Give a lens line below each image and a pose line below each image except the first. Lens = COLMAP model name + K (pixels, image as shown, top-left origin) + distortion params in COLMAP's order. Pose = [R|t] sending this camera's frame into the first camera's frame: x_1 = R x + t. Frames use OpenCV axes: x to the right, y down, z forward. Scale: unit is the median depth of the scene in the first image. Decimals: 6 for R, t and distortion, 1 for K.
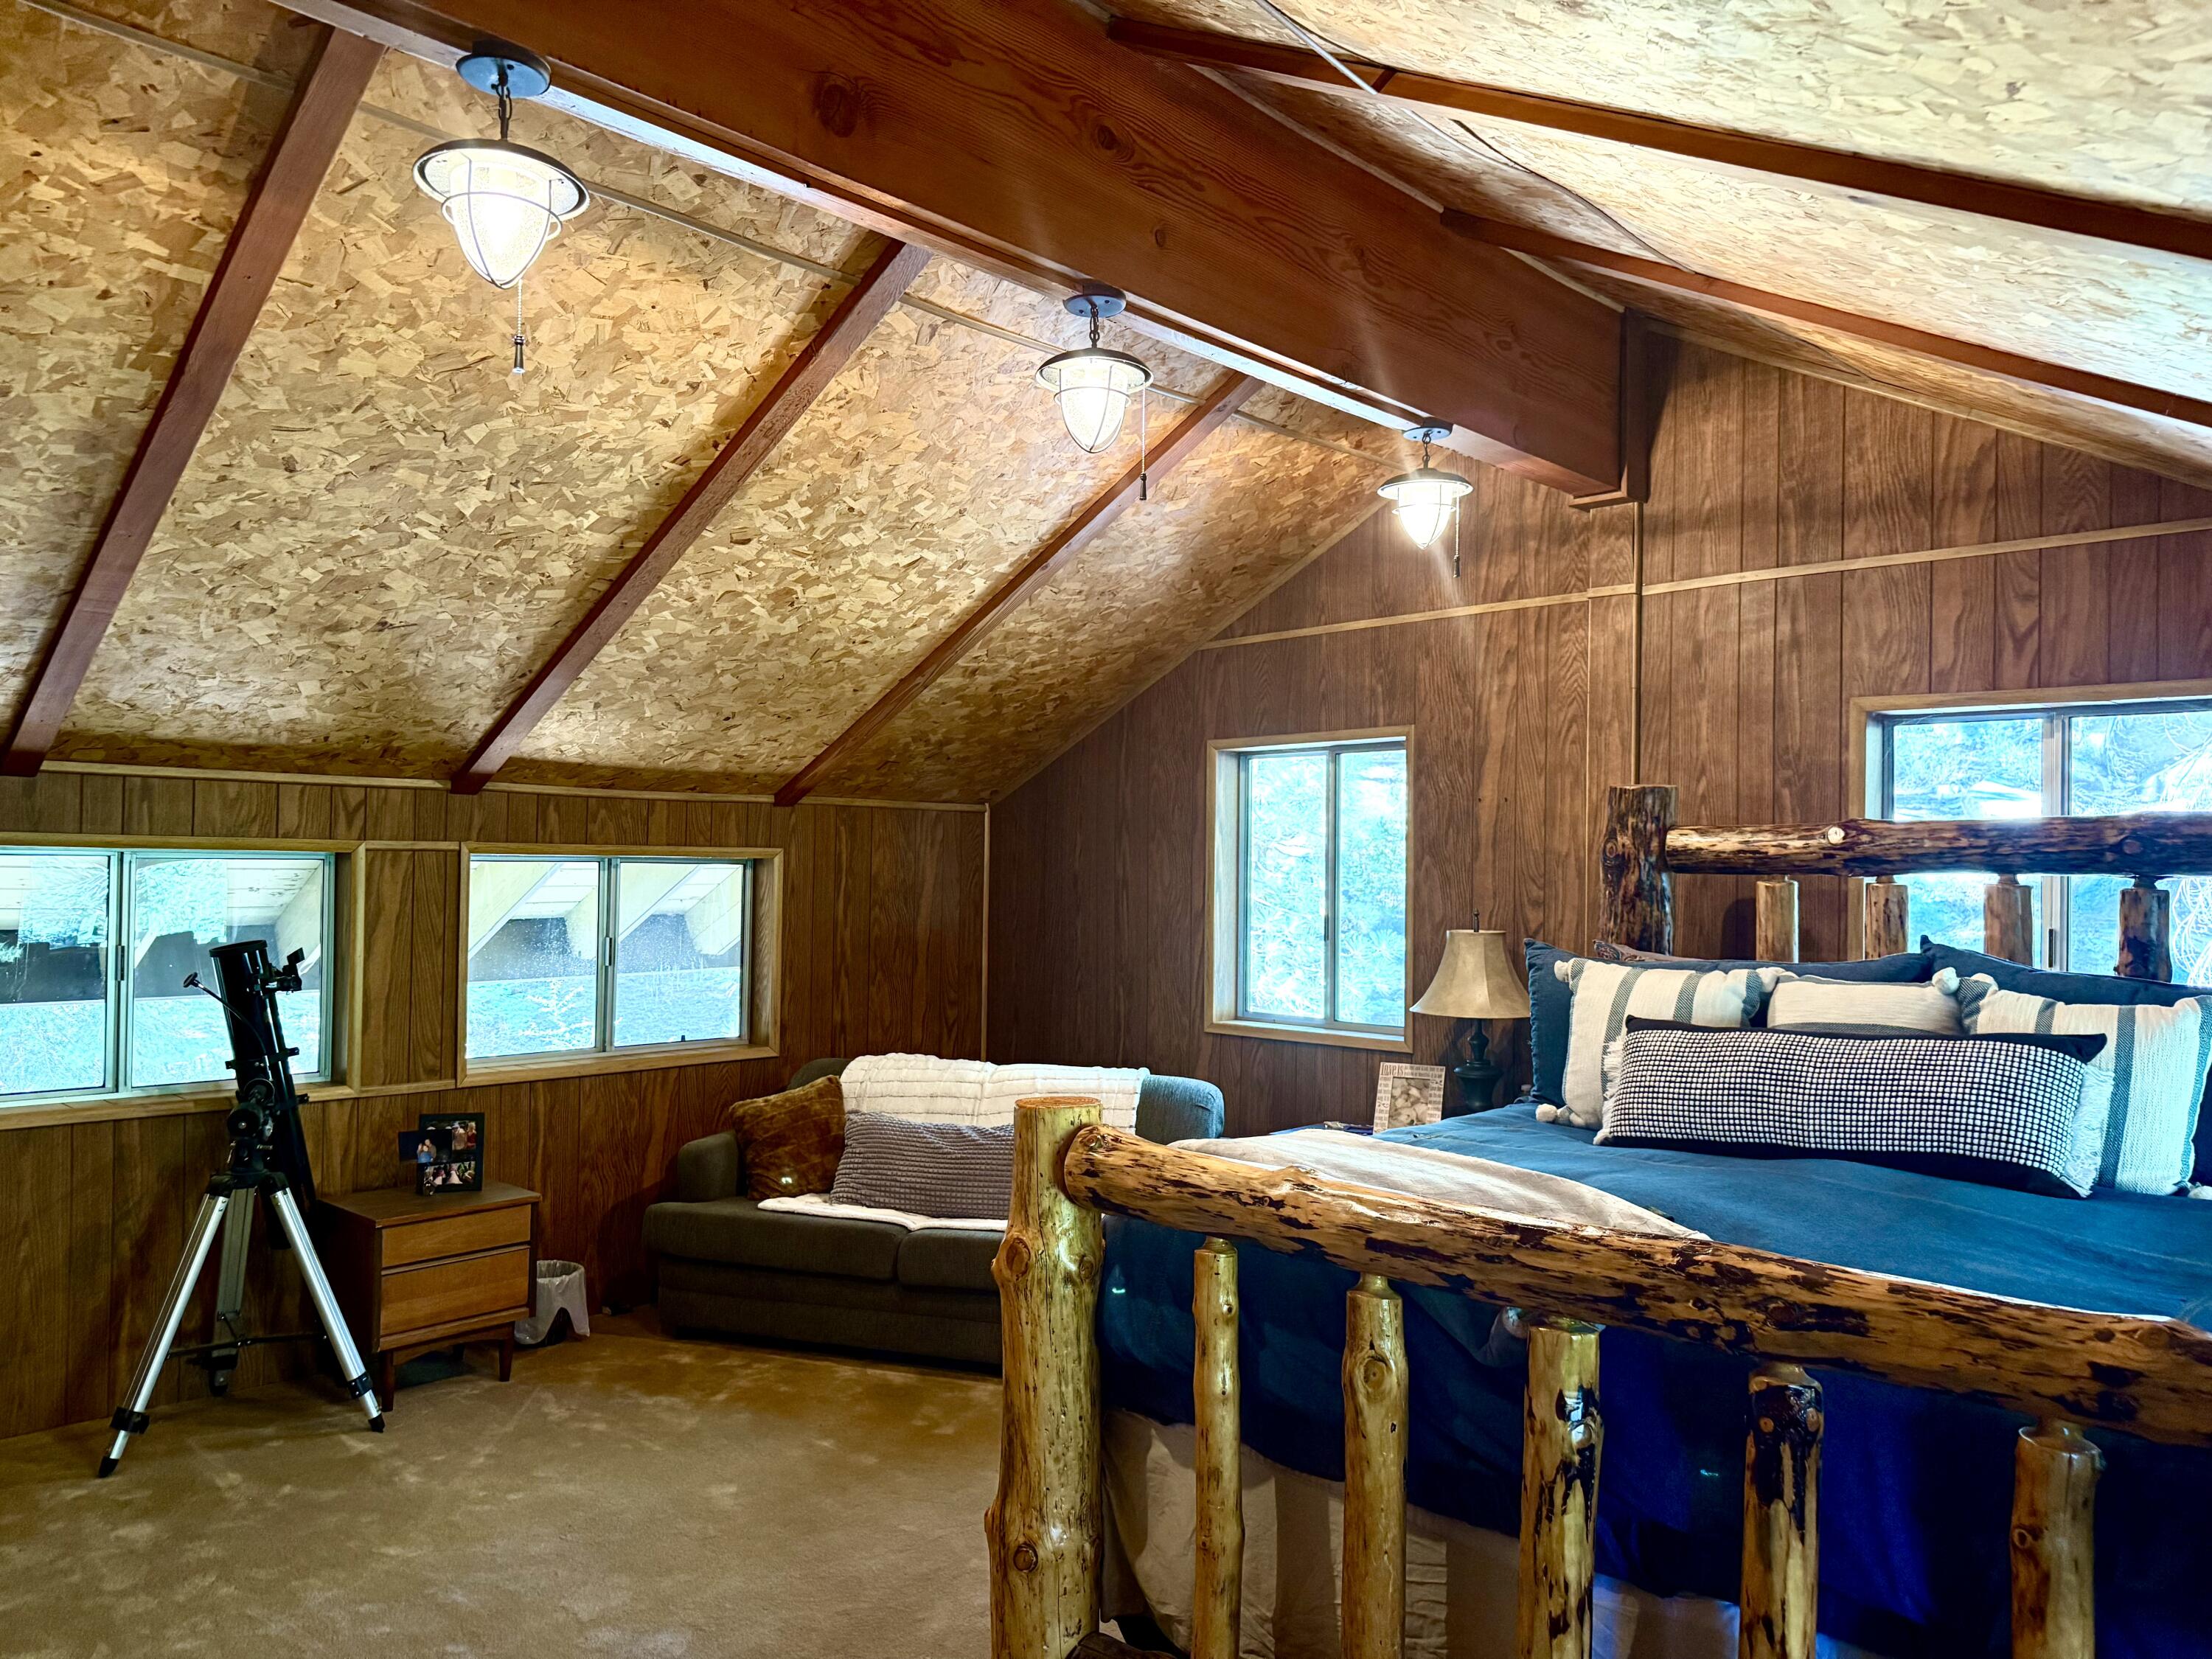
lens RADIAL K [[1533.6, 0, 1107.3], [0, 1533.6, 845.8], [0, 0, 1]] dist [0.190060, -0.383759]
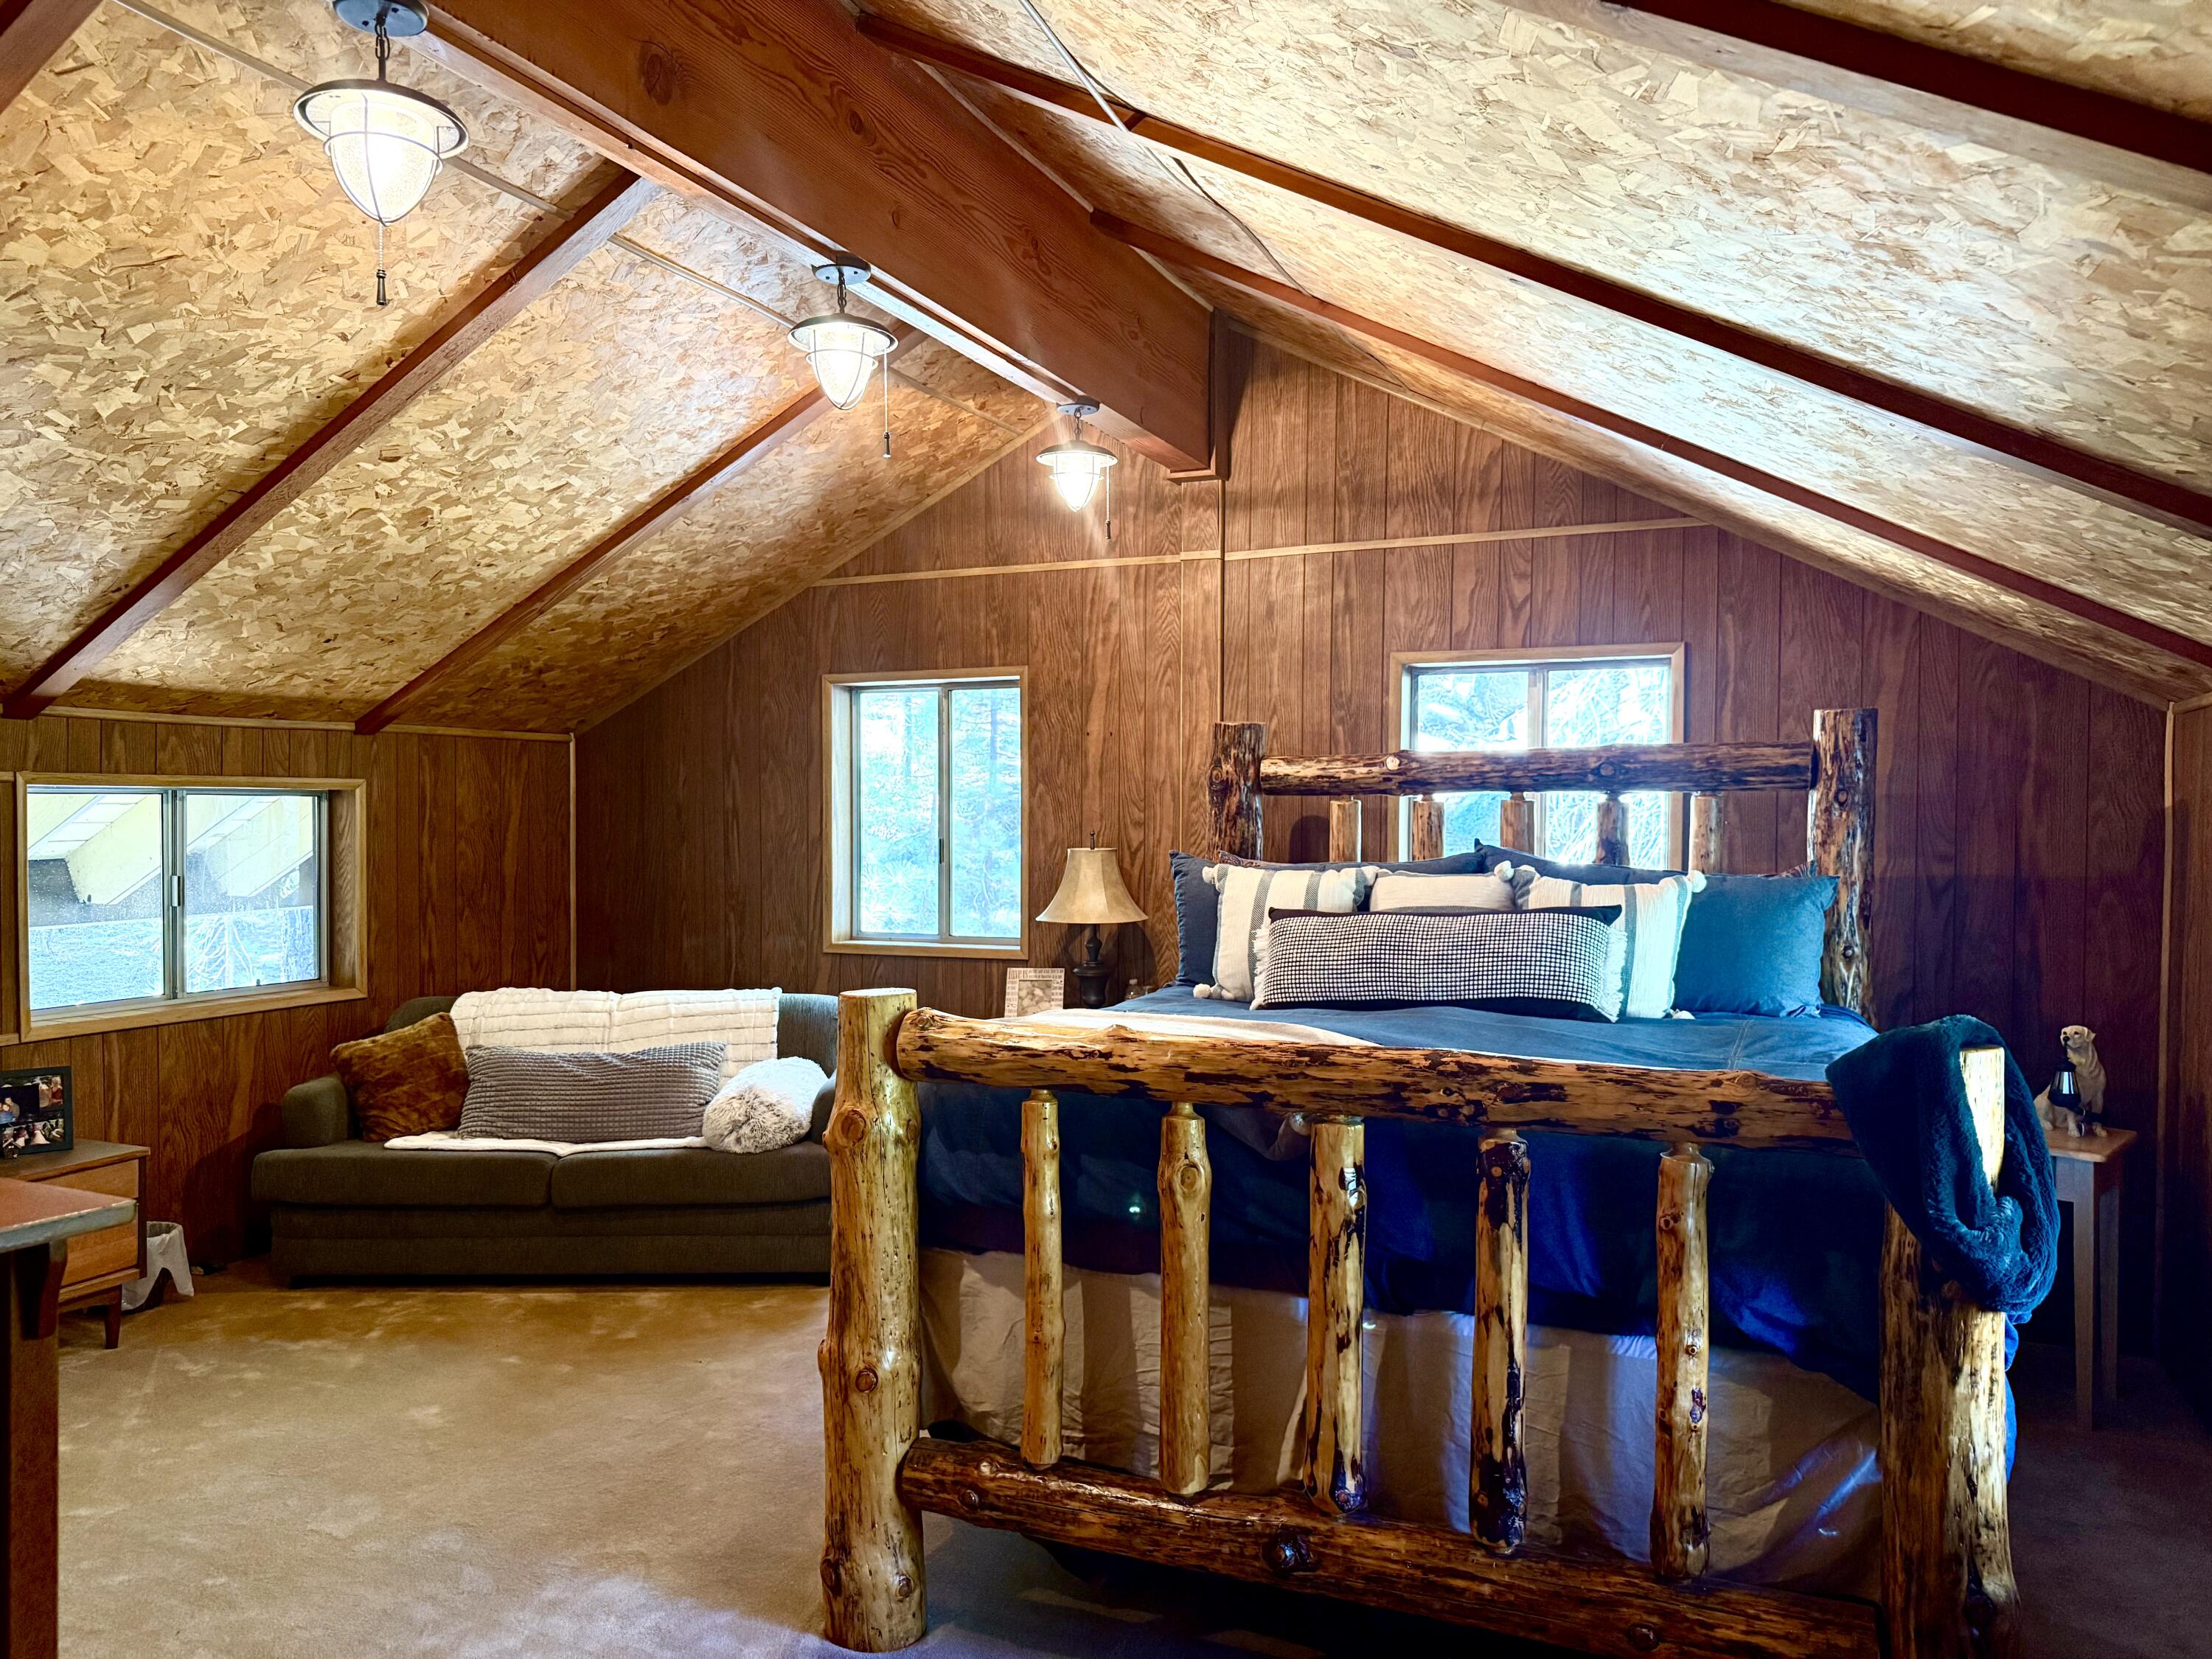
lens RADIAL K [[1535.0, 0, 1106.8], [0, 1535.0, 841.7], [0, 0, 1]] dist [0.102529, -0.125590]
pose [[0.941998, -0.017916, 0.335140, -0.149519], [0.004824, 0.999194, 0.039856, 0.005785], [-0.335583, -0.035927, 0.941325, -0.074829]]
